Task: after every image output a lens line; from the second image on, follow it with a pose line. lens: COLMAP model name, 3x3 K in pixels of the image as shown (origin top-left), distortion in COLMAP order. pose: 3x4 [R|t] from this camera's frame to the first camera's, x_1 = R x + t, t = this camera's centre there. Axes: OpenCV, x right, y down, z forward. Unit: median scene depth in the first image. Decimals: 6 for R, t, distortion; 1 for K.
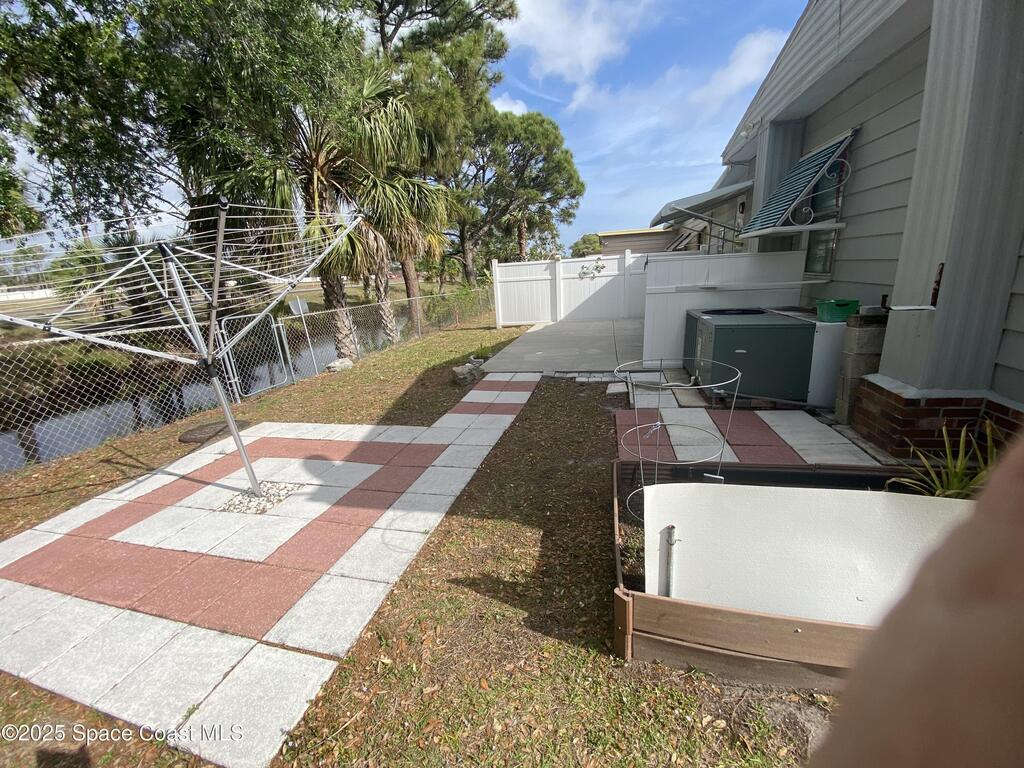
lens RADIAL K [[409.2, 0, 515.7], [0, 409.2, 382.5], [0, 0, 1]] dist [0.014842, -0.000329]
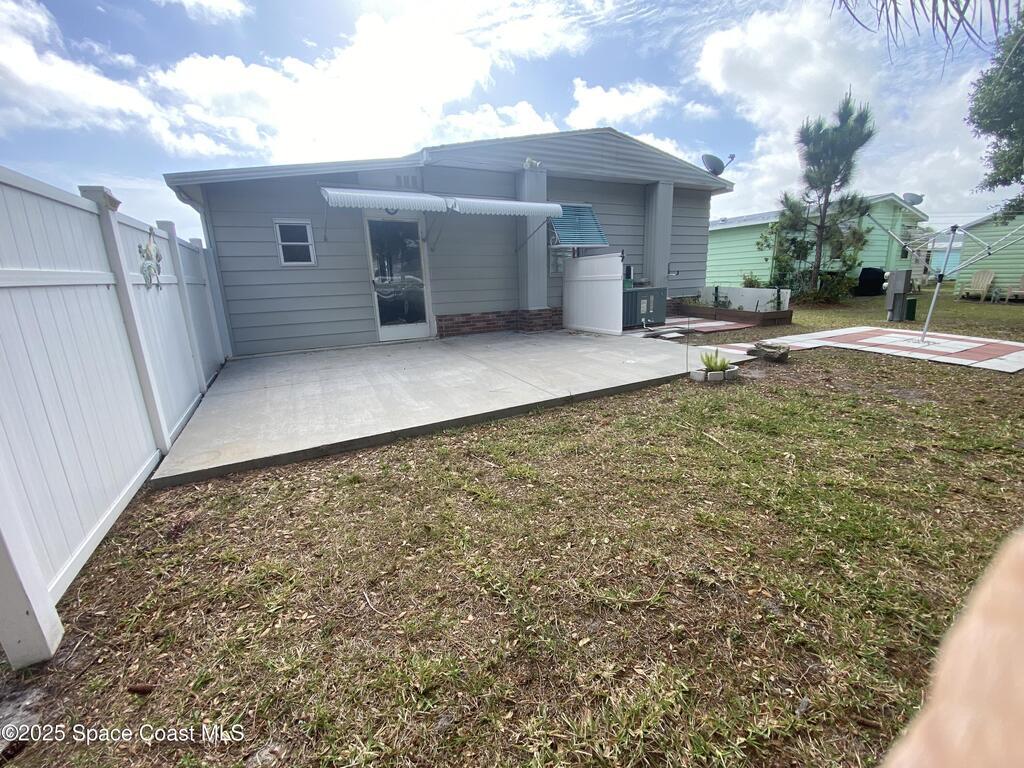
lens RADIAL K [[409.2, 0, 515.7], [0, 409.2, 382.5], [0, 0, 1]] dist [0.014842, -0.000329]
pose [[-0.669677, -0.109312, 0.734563, -0.576123], [0.258144, 0.893168, 0.368255, -0.600146], [-0.696343, 0.436235, -0.569917, 2.590715]]
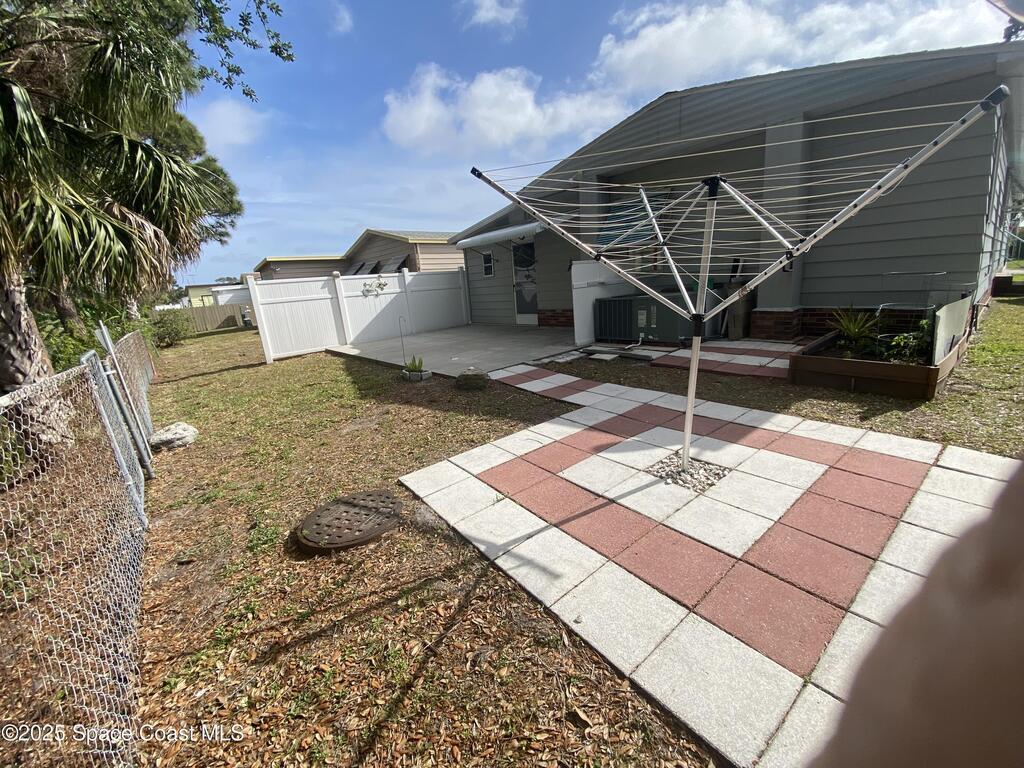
lens RADIAL K [[409.2, 0, 515.7], [0, 409.2, 382.5], [0, 0, 1]] dist [0.014842, -0.000329]
pose [[0.596810, -0.182338, 0.781390, -1.035306], [0.249485, 0.967736, 0.035270, -0.025484], [-0.762610, 0.173896, 0.623046, 0.472915]]
